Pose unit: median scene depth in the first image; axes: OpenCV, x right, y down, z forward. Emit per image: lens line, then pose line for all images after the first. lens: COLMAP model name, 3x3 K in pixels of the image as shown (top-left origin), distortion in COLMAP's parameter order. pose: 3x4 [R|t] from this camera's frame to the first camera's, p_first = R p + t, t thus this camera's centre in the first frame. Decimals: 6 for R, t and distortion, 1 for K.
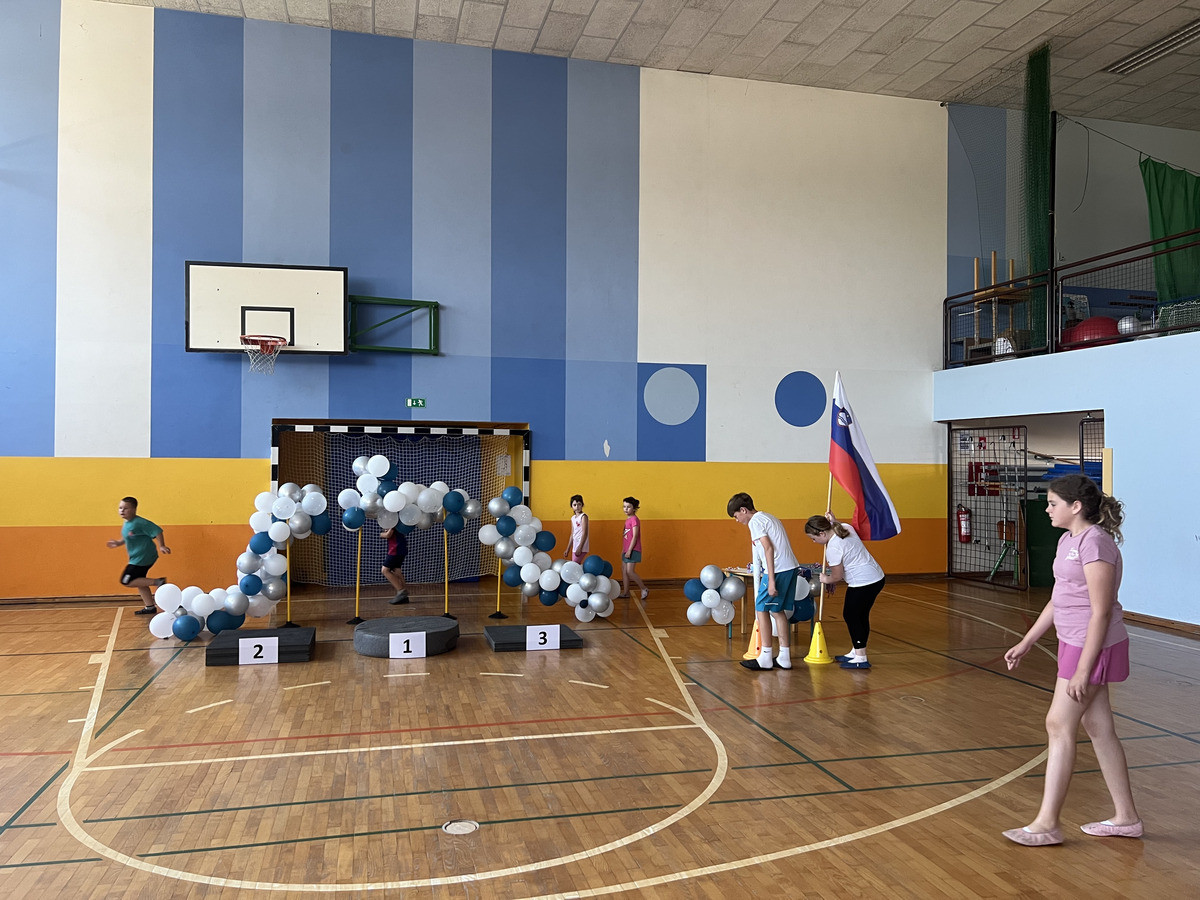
lens RADIAL K [[904.9, 0, 600.0], [0, 904.9, 450.0], [0, 0, 1]] dist [0.120429, -0.184466]
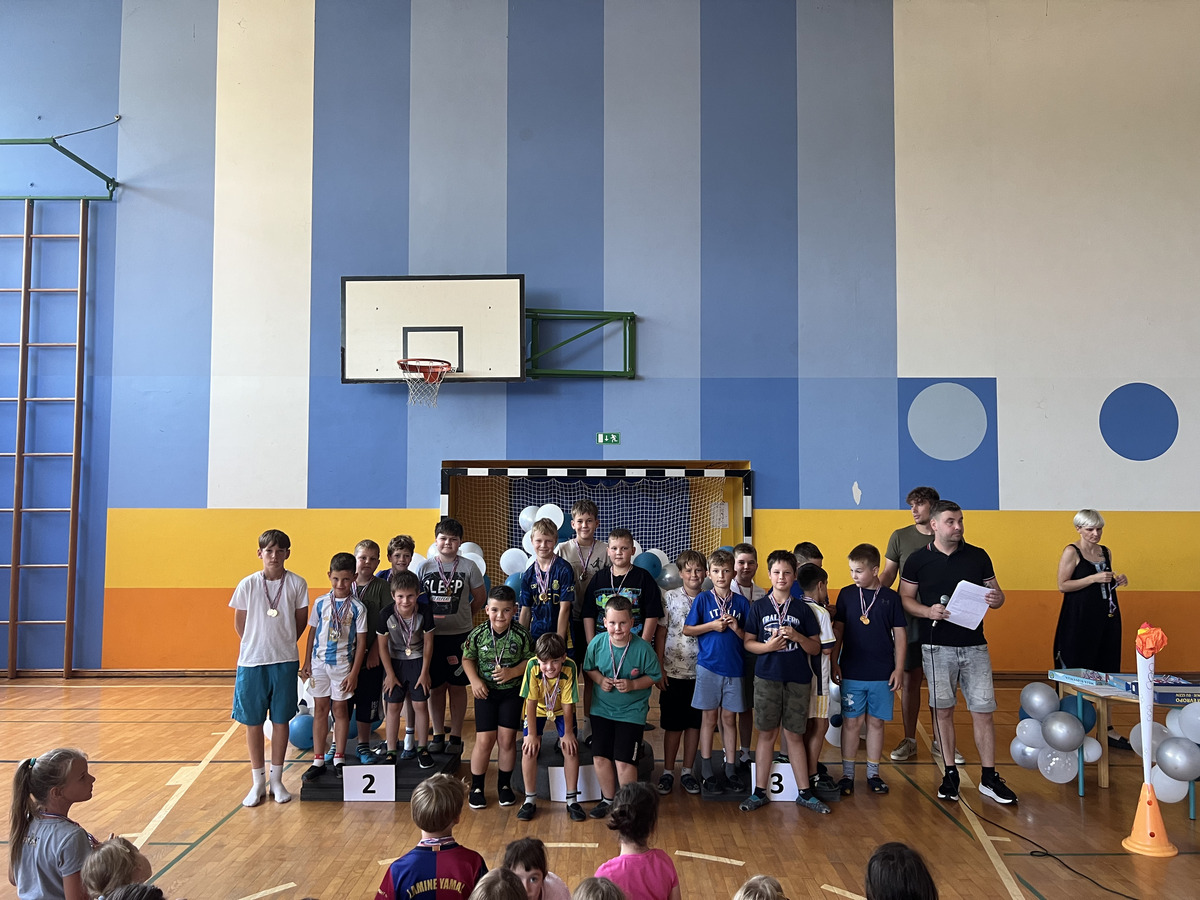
lens RADIAL K [[904.9, 0, 600.0], [0, 904.9, 450.0], [0, 0, 1]] dist [0.120429, -0.184466]
pose [[0.969702, -0.019845, -0.243483, -0.015340], [0.007285, 0.998601, -0.052376, 0.000494], [0.244182, 0.049015, 0.968490, 0.238760]]
